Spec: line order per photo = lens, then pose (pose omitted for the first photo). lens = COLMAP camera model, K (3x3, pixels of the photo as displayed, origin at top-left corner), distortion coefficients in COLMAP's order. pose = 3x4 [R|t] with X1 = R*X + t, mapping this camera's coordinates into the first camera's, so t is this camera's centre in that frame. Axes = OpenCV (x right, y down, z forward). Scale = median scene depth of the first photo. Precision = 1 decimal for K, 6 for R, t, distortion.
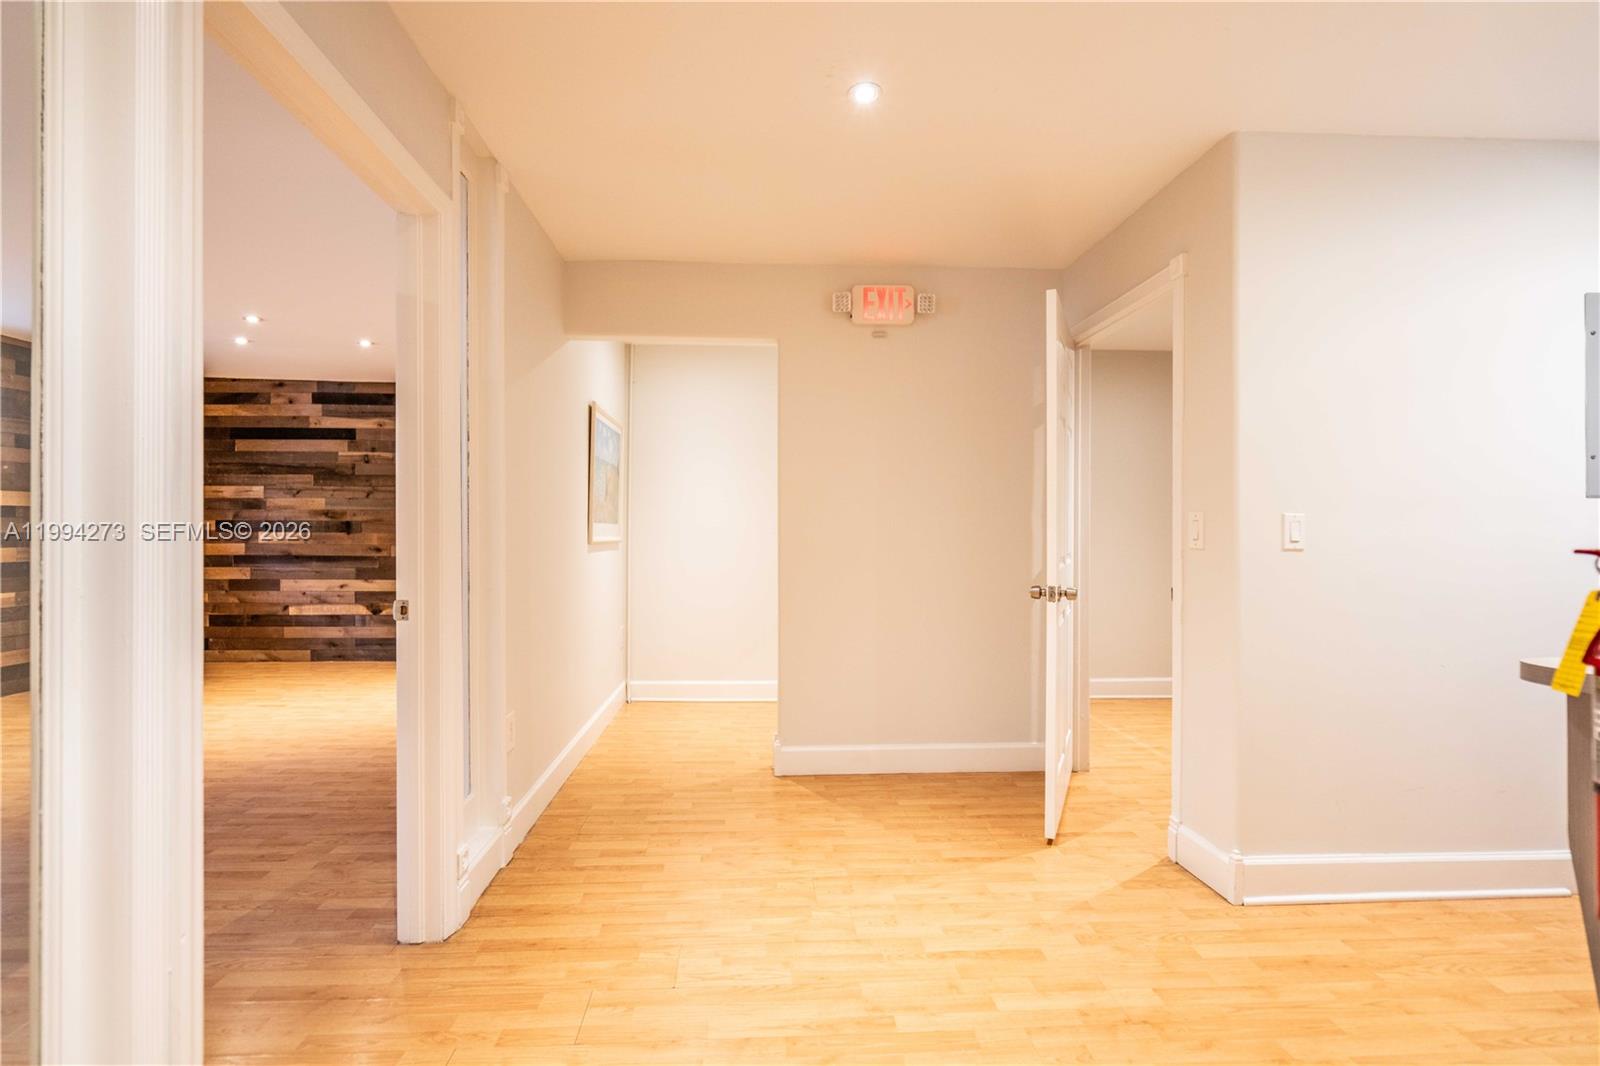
lens RADIAL K [[719.3, 0, 800.0], [0, 719.3, 533.0], [0, 0, 1]] dist [-0.001108, -0.000204]
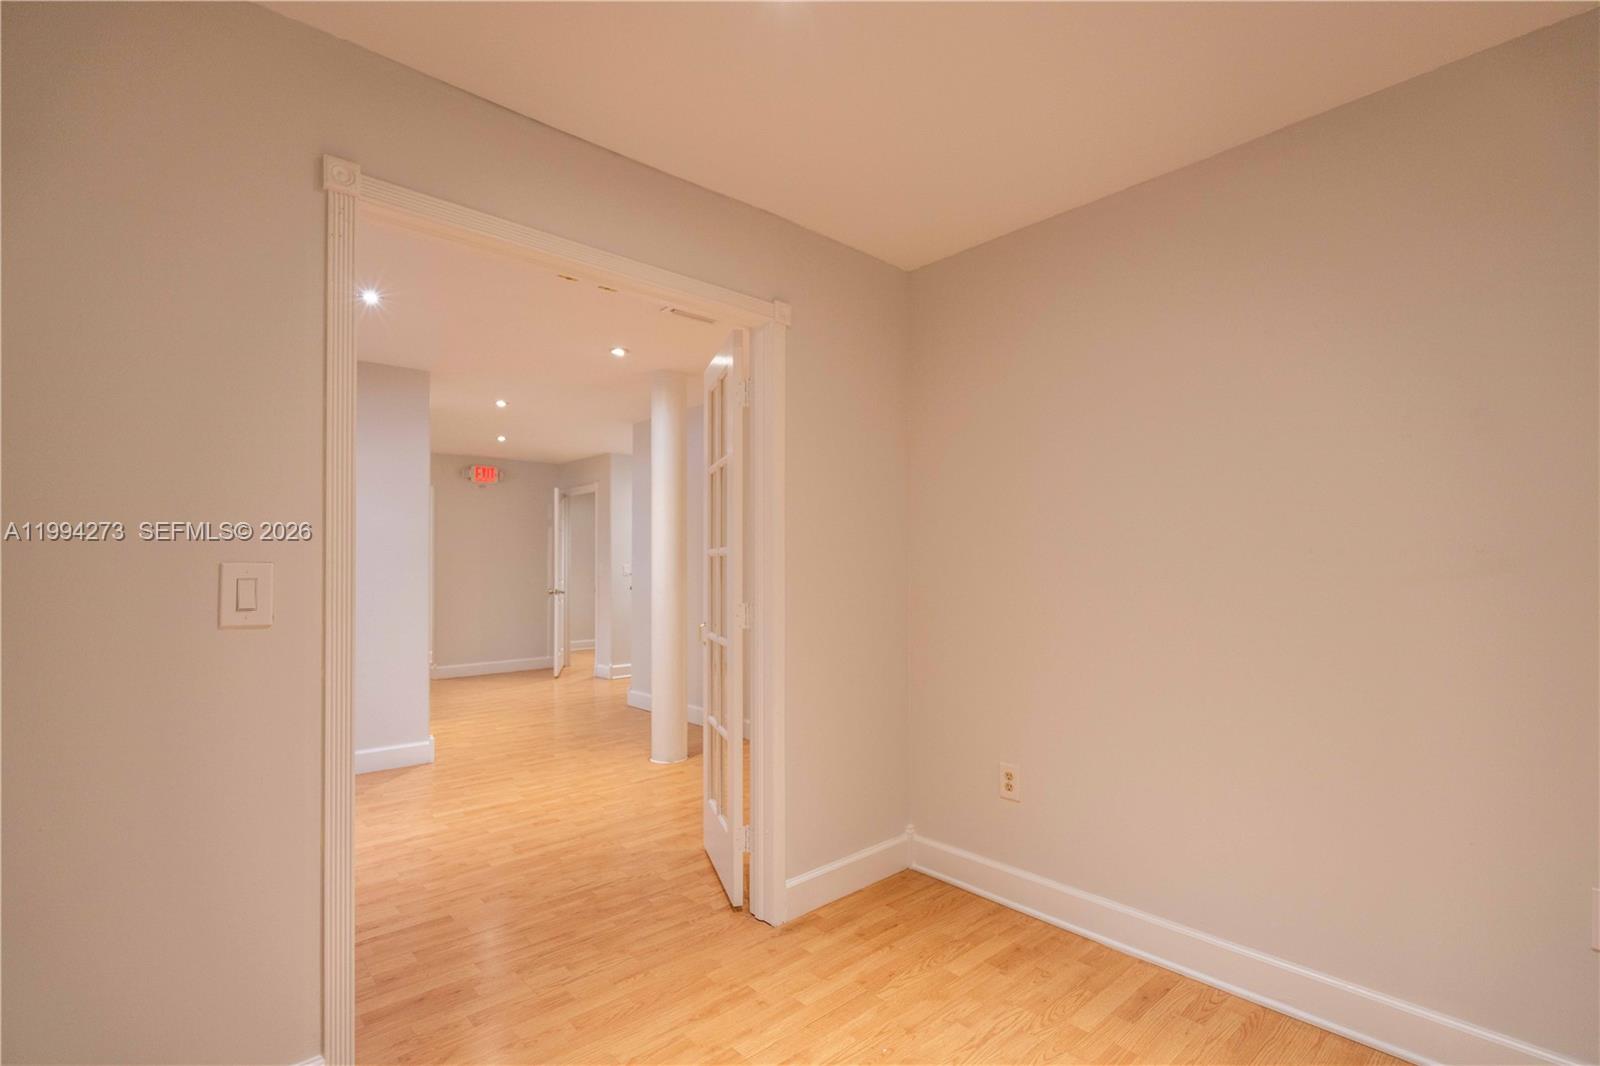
lens RADIAL K [[736.2, 0, 803.7], [0, 736.2, 539.5], [0, 0, 1]] dist [-0.000102, -0.000743]
pose [[0.788035, 0.007371, 0.615587, -0.550795], [0.012080, 0.999551, -0.027434, -0.025660], [-0.615512, 0.029055, 0.787591, -1.557262]]
